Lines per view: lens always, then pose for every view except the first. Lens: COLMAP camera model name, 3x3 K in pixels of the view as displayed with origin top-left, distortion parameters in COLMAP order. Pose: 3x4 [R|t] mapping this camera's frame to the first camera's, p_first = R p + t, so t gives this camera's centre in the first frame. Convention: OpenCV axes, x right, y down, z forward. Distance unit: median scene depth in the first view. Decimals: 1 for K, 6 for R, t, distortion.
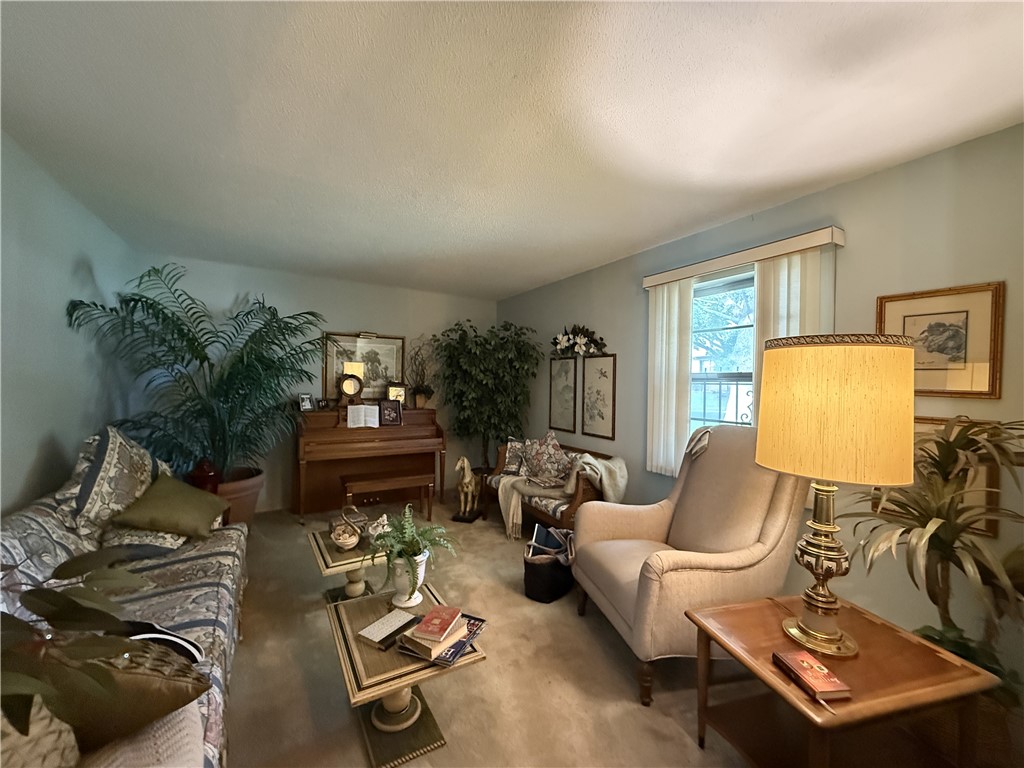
lens RADIAL K [[408.2, 0, 510.1], [0, 408.2, 383.6], [0, 0, 1]] dist [-0.001579, -0.000244]
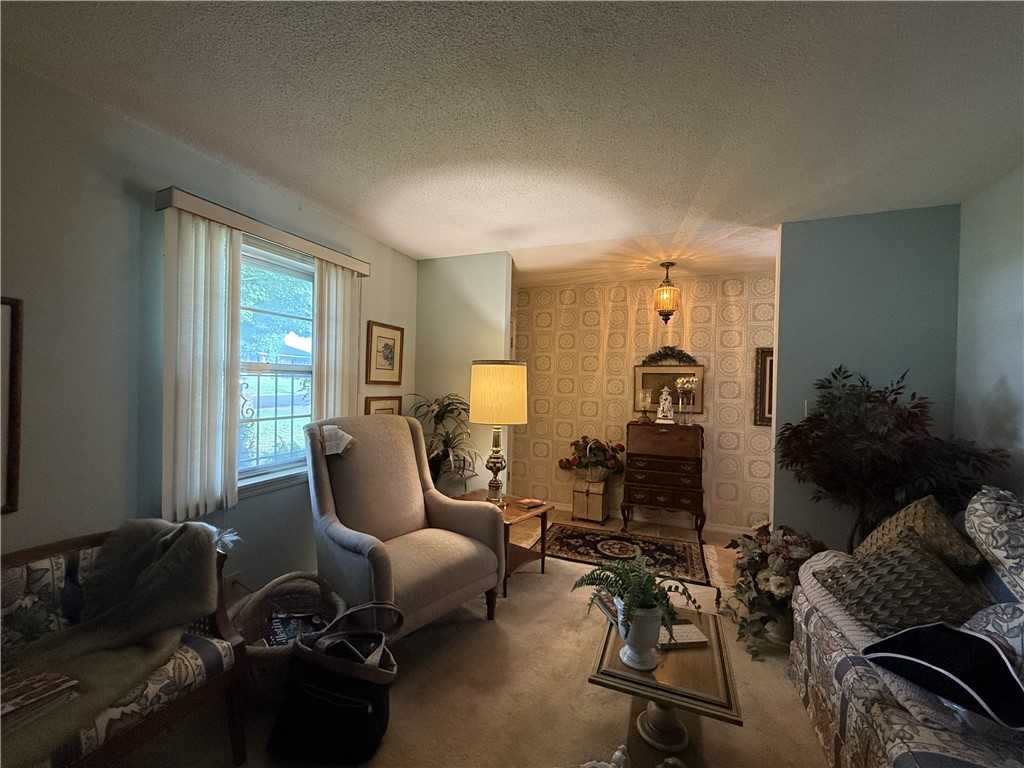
lens RADIAL K [[408.2, 0, 510.1], [0, 408.2, 383.6], [0, 0, 1]] dist [-0.001579, -0.000244]
pose [[-0.607509, -0.030086, 0.793743, -0.659342], [-0.027837, 0.999475, 0.016578, -0.015676], [-0.793825, -0.012024, -0.608027, 1.545865]]
